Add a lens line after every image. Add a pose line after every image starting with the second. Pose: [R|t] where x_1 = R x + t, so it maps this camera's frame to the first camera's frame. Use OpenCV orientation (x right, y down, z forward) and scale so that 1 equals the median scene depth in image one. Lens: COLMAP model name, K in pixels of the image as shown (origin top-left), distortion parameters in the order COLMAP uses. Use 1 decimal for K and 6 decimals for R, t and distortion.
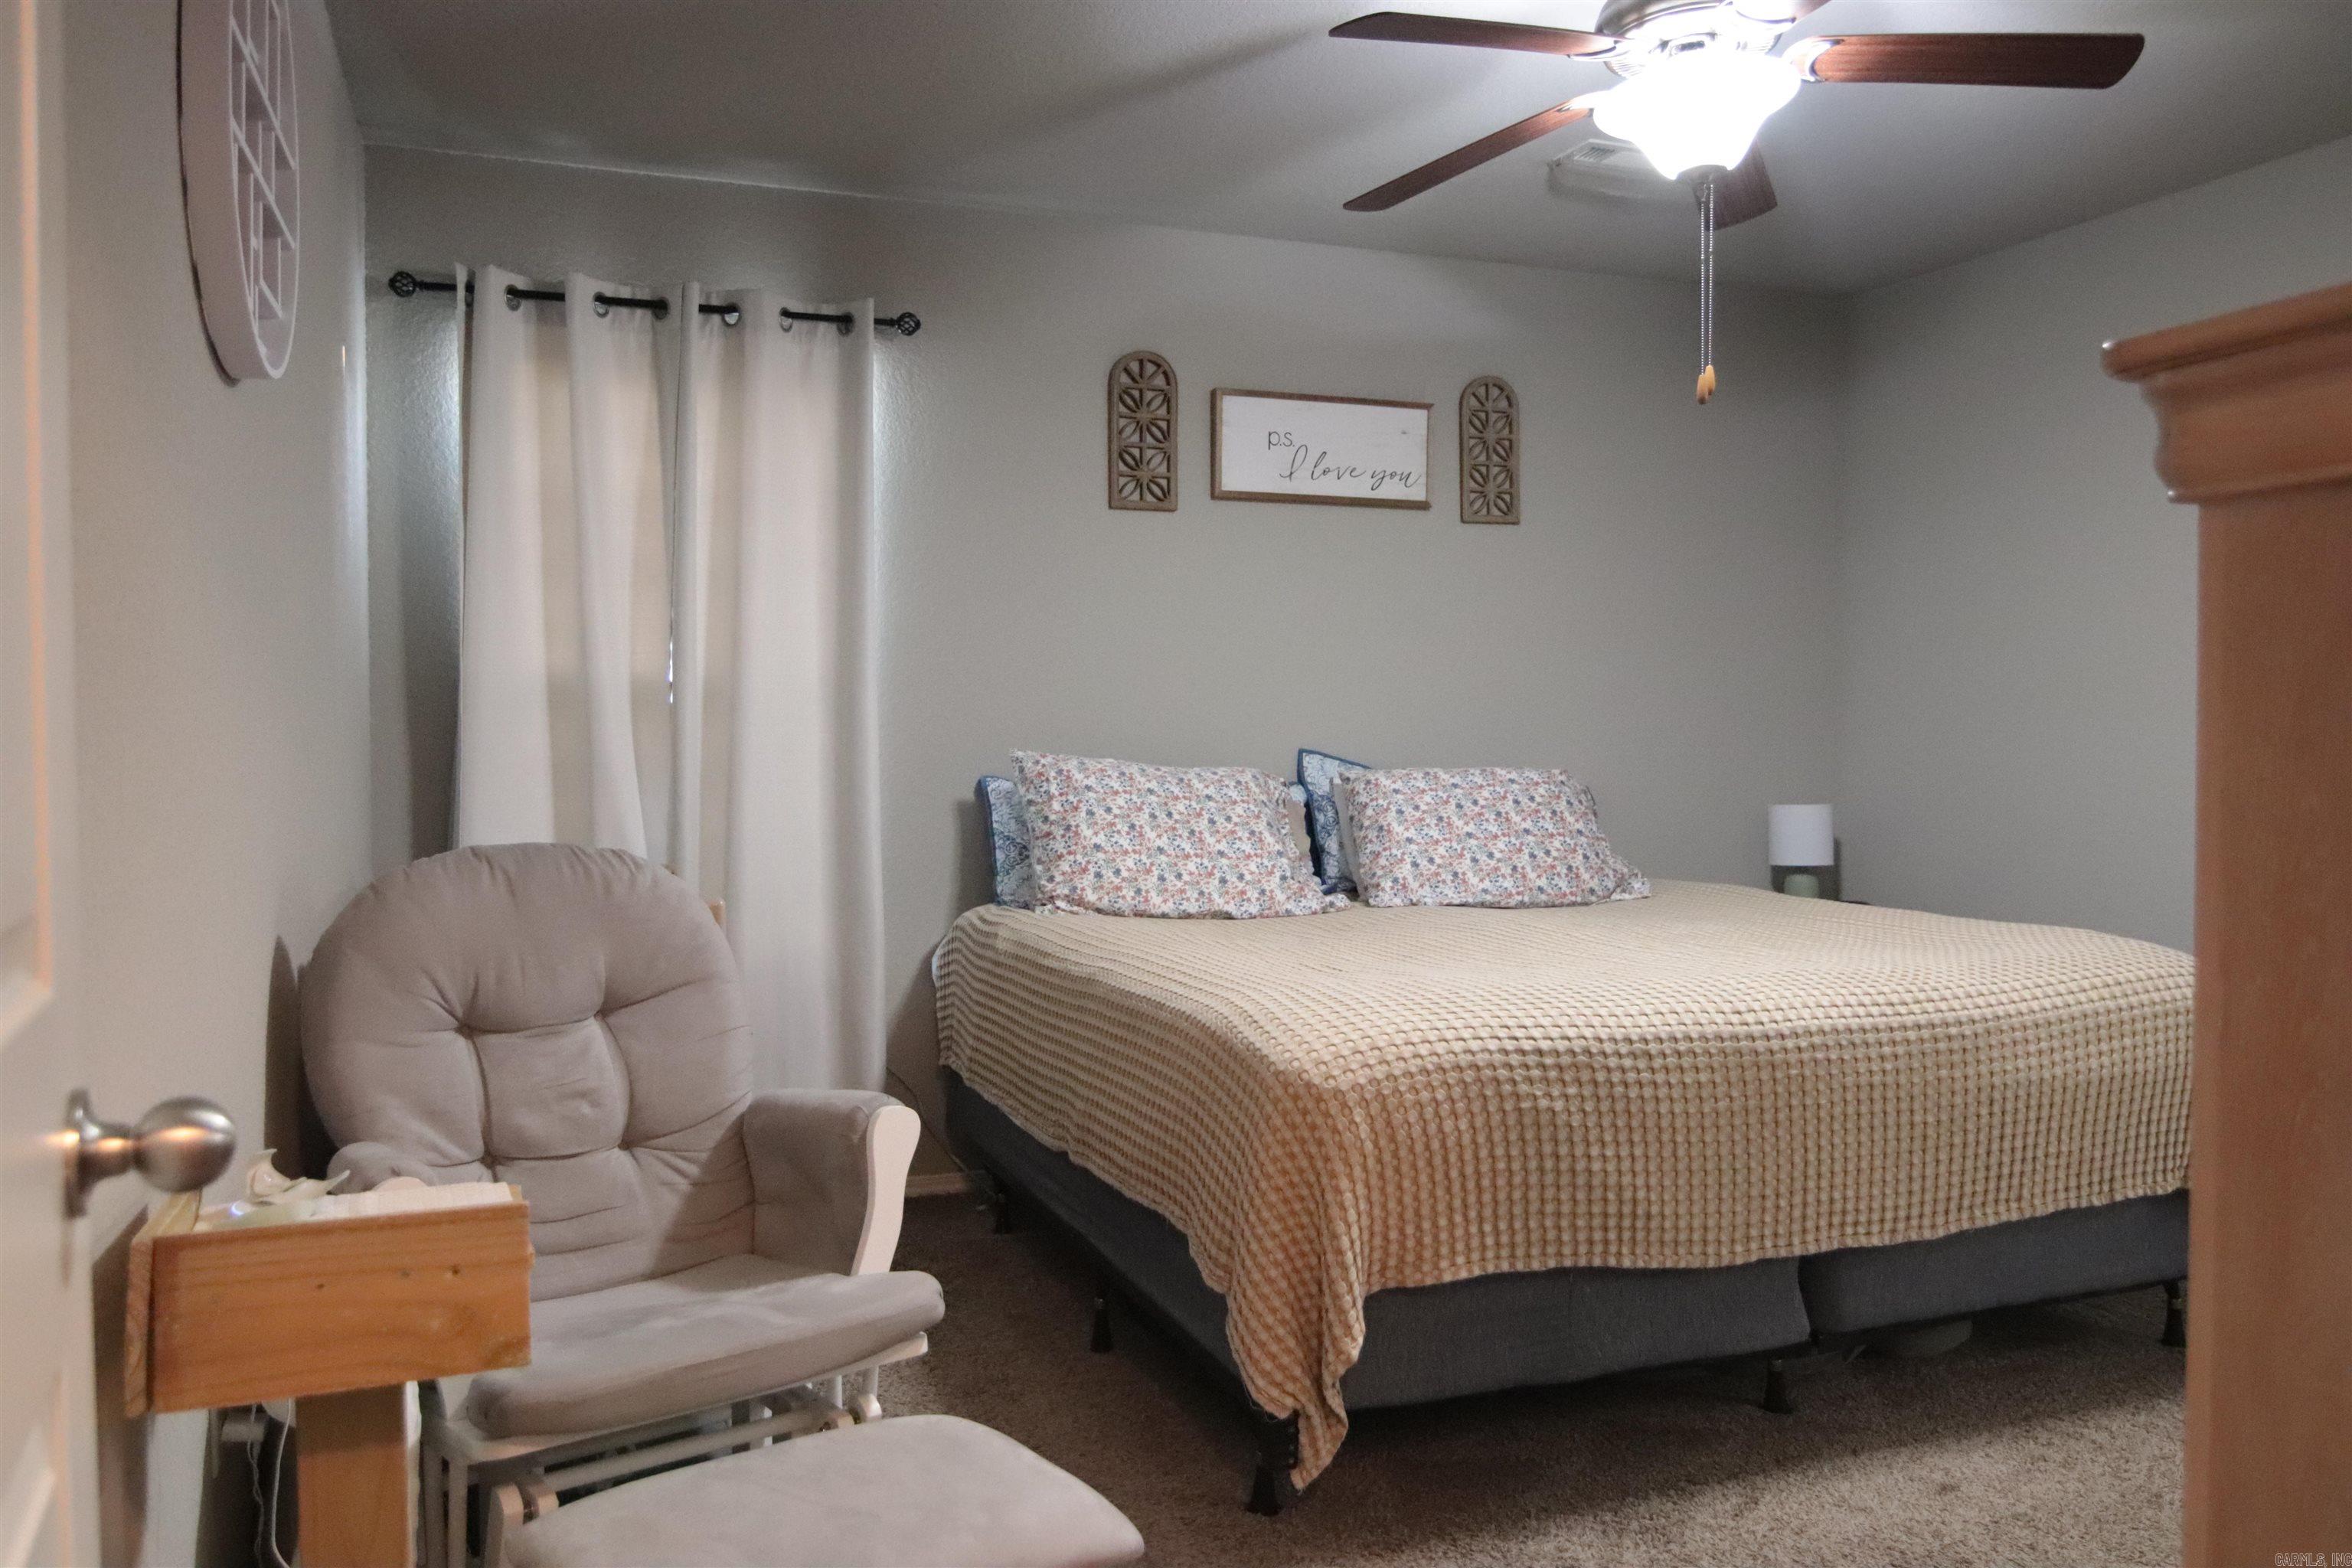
lens RADIAL K [[1731.6, 0, 1175.7], [0, 1731.6, 781.6], [0, 0, 1]] dist [-0.022201, 0.001008]
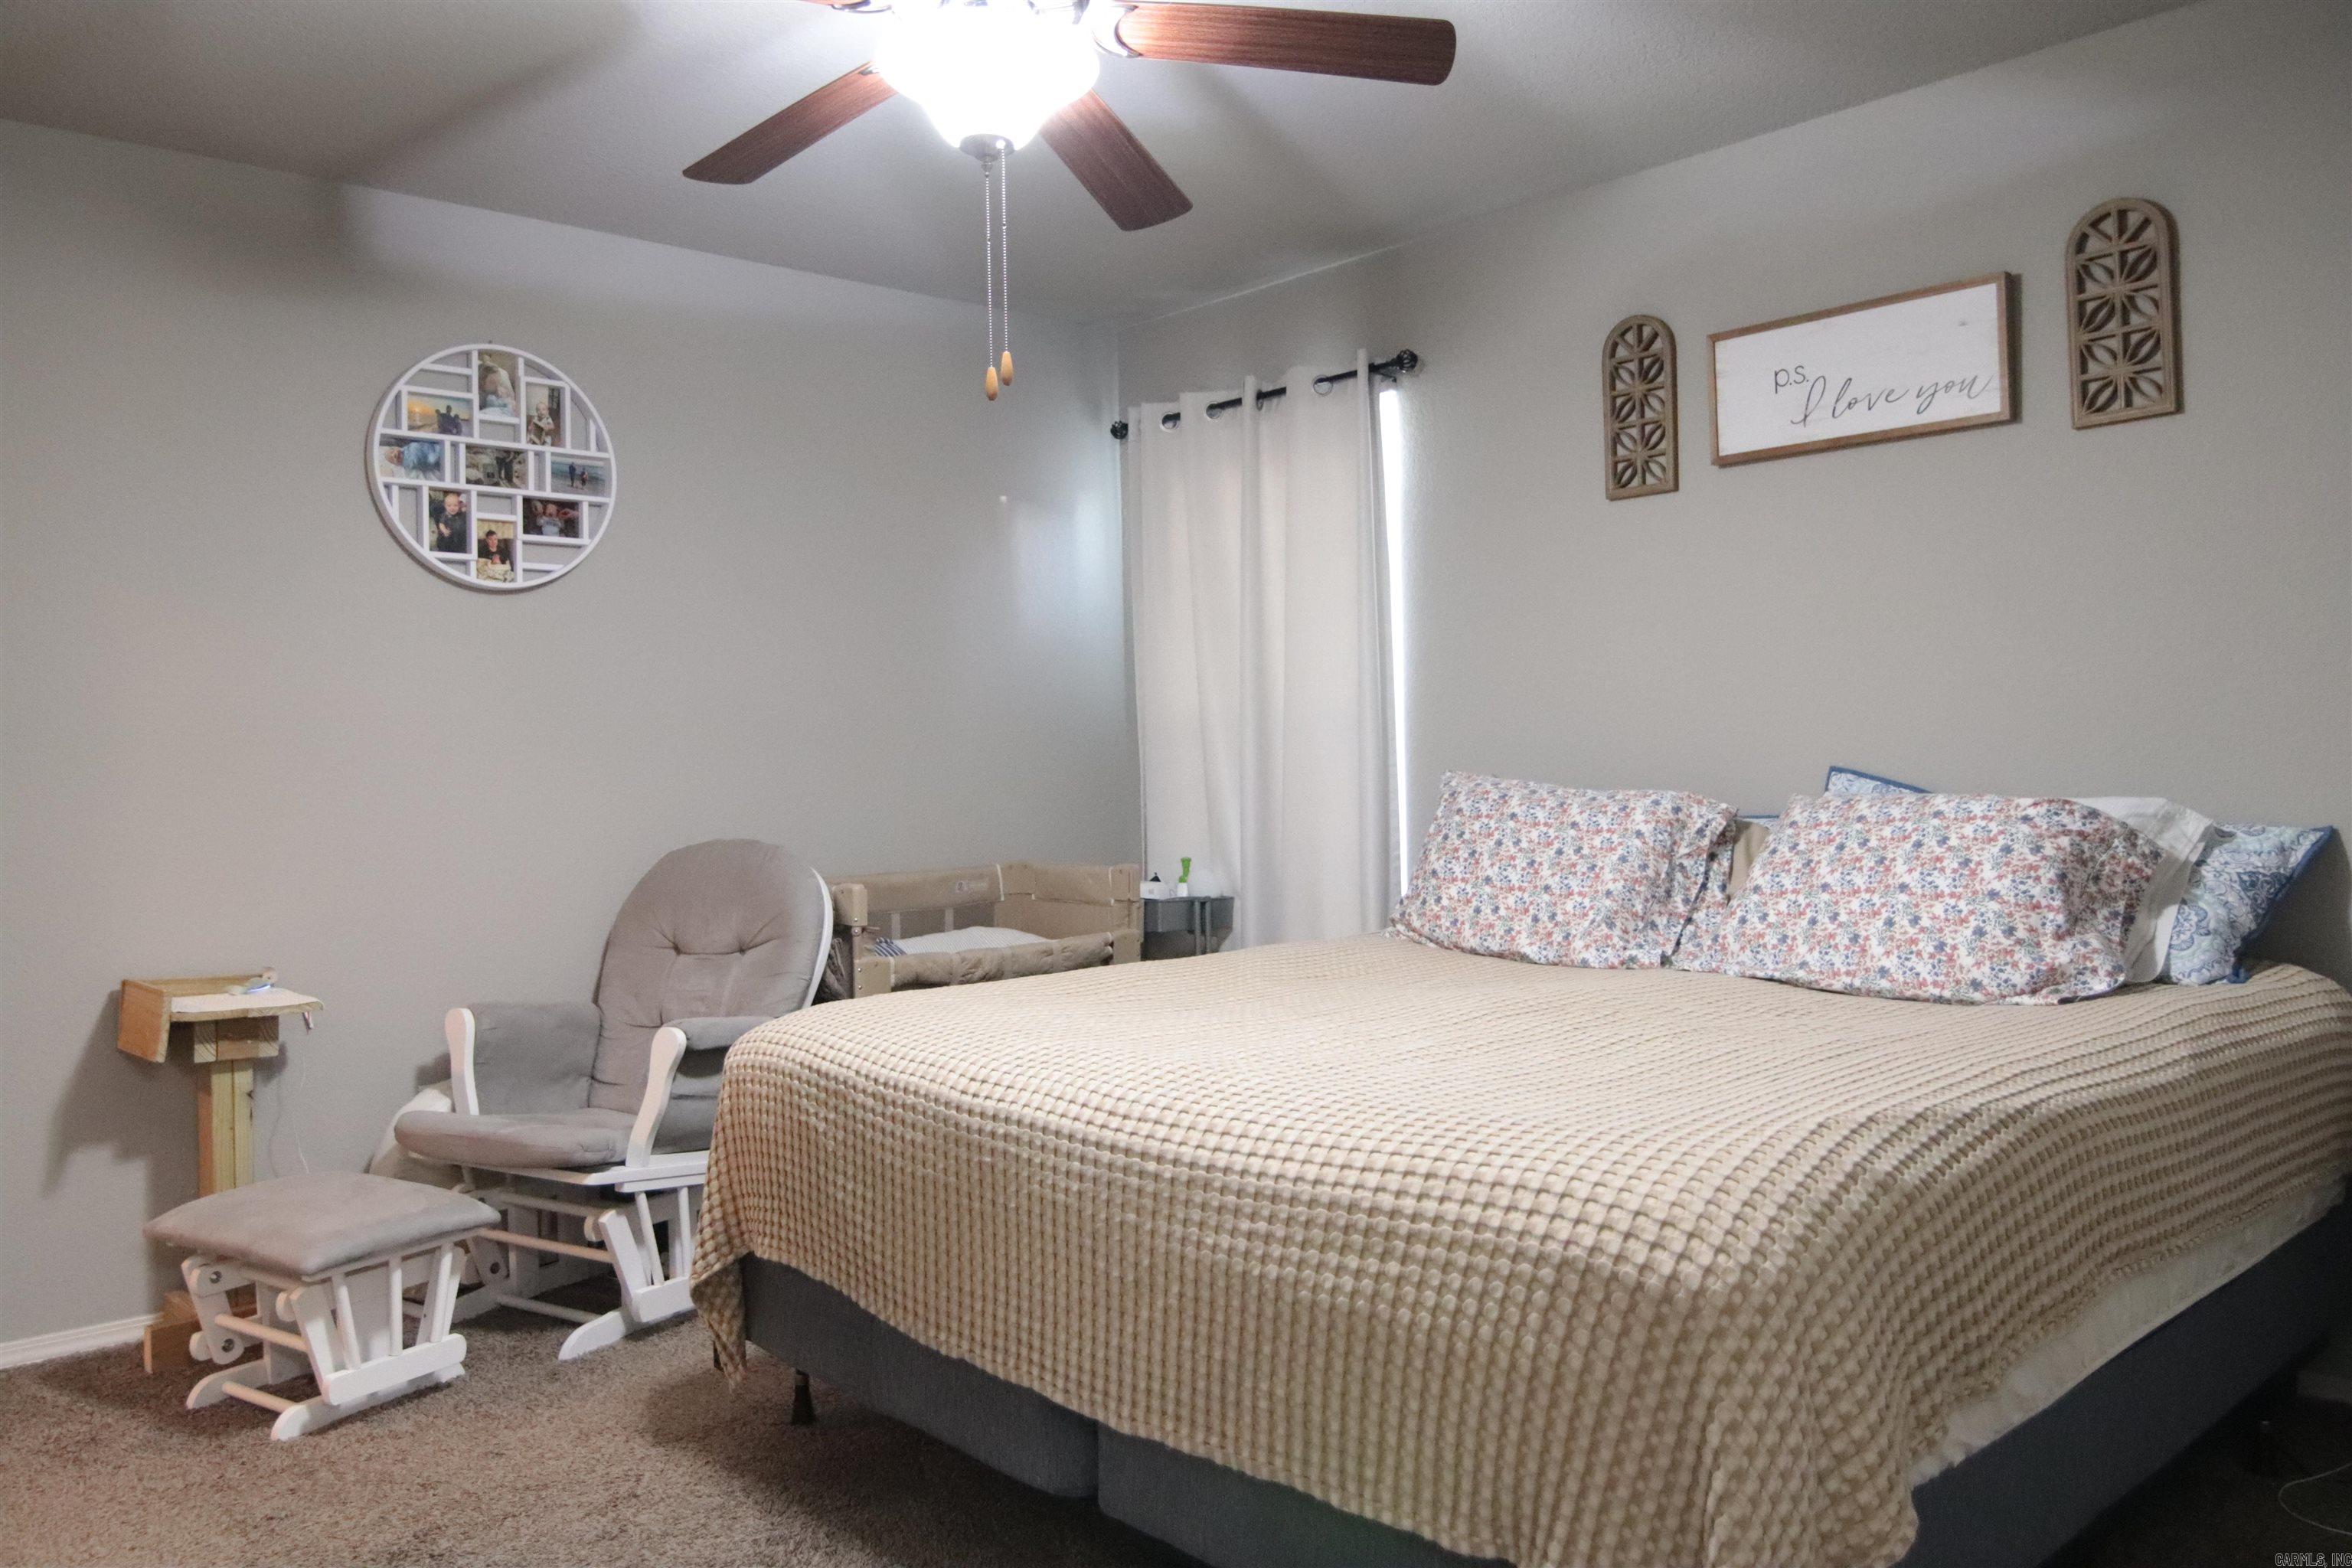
lens RADIAL K [[1731.6, 0, 1175.5], [0, 1731.6, 783.6], [0, 0, 1]] dist [-0.022201, 0.001008]
pose [[0.364675, 0.007021, -0.931108, 0.781579], [-0.005078, 0.999972, 0.005552, -0.016045], [0.931121, 0.002703, 0.364701, 0.504971]]
